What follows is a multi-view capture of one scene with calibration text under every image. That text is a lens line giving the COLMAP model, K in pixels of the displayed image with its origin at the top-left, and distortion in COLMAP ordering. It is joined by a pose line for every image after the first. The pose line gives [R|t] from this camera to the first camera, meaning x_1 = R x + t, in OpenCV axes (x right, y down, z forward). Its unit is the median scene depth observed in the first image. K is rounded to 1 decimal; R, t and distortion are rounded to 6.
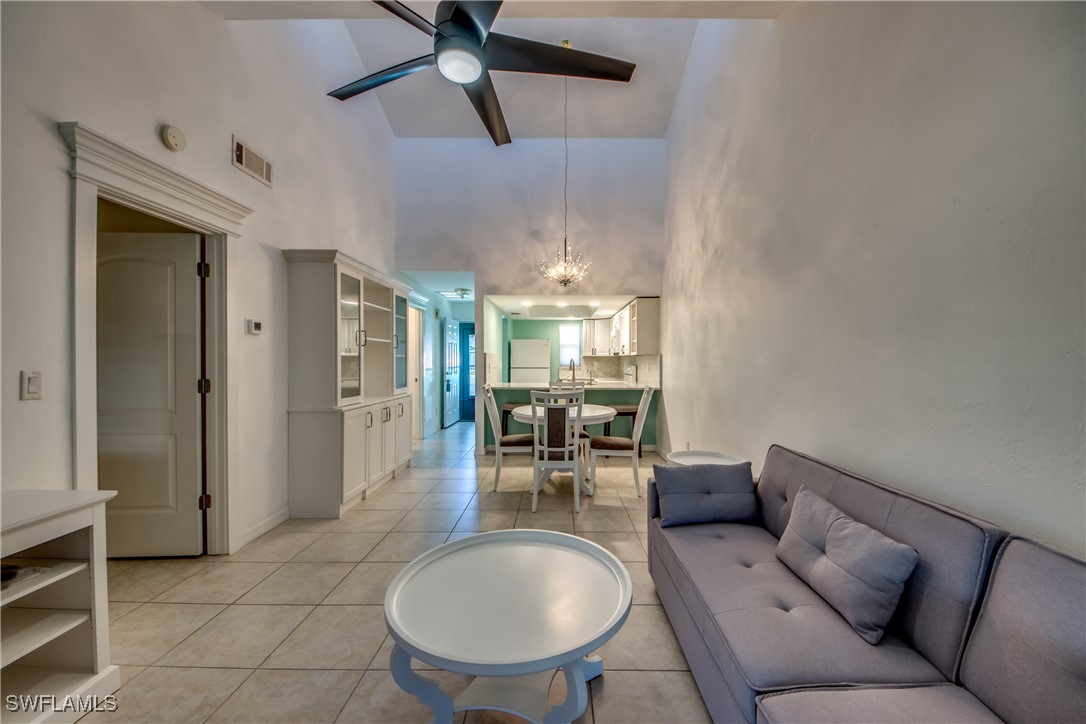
lens RADIAL K [[405.9, 0, 557.2], [0, 405.9, 371.6], [0, 0, 1]] dist [-0.003396, -0.000358]
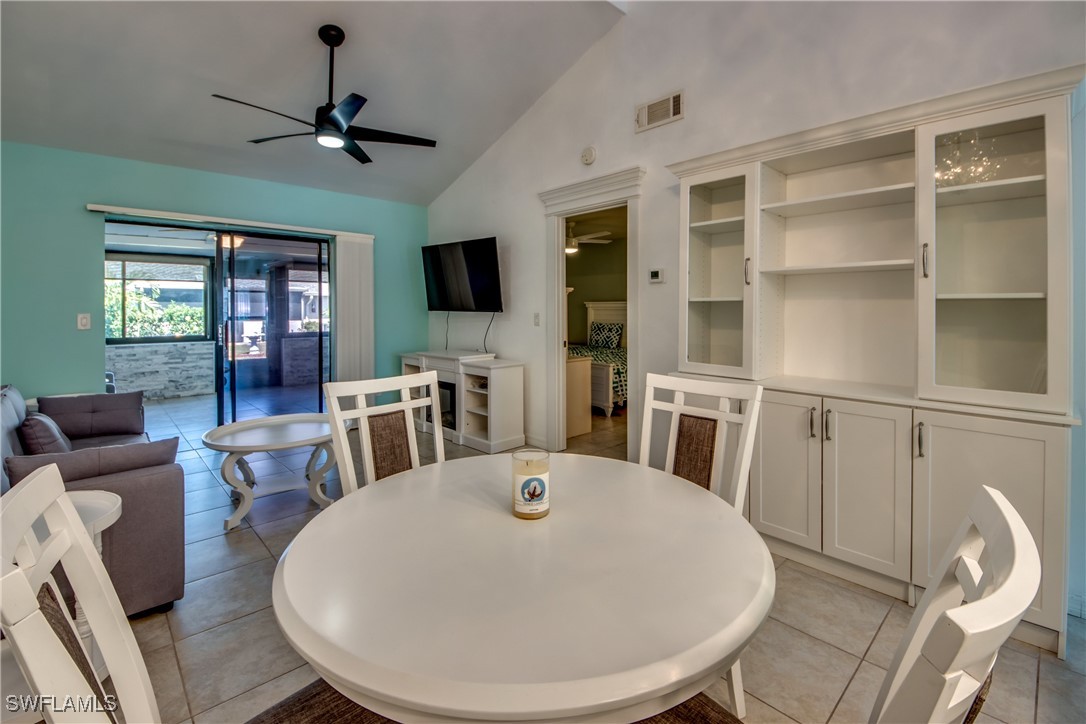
lens RADIAL K [[492.0, 0, 551.4], [0, 492.0, 312.4], [0, 0, 1]] dist [0.012068, -0.008488]
pose [[-0.724401, 0.003324, -0.689371, 0.125477], [-0.023052, 0.999312, 0.029043, -0.020240], [0.688993, 0.036930, -0.723826, 0.738825]]
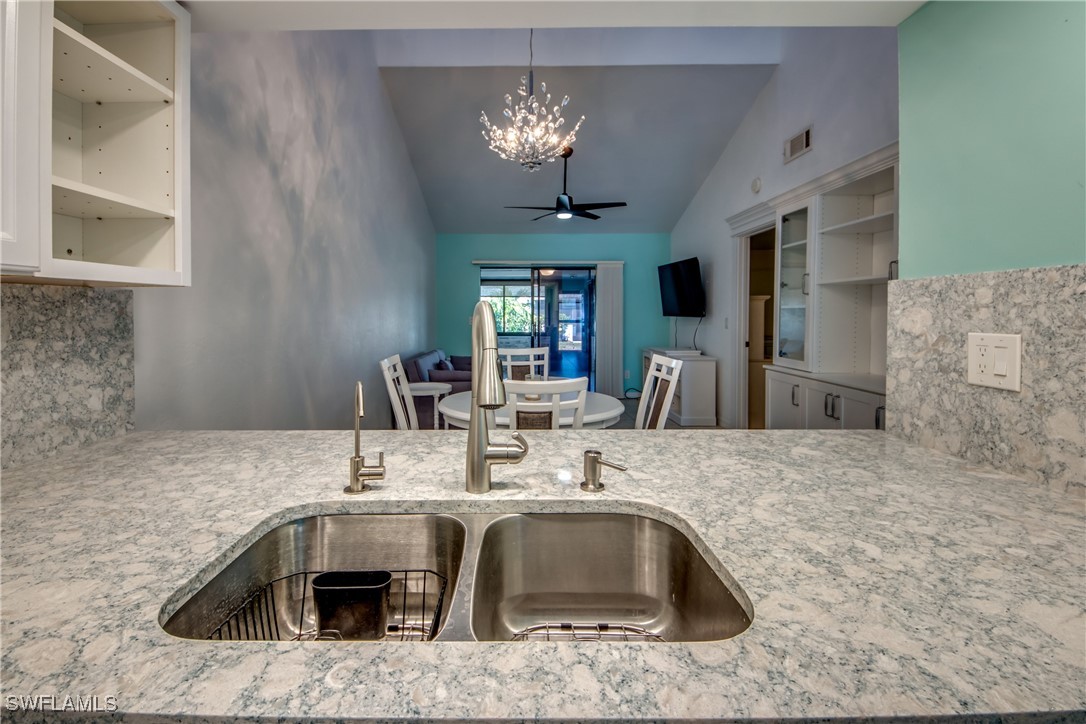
lens RADIAL K [[492.0, 0, 496.9], [0, 492.0, 321.4], [0, 0, 1]] dist [0.012068, -0.008488]
pose [[-0.999364, -0.003248, 0.035503, 0.027103], [-0.001620, 0.998950, 0.045789, -0.030537], [-0.035614, 0.045703, -0.998320, 1.062732]]
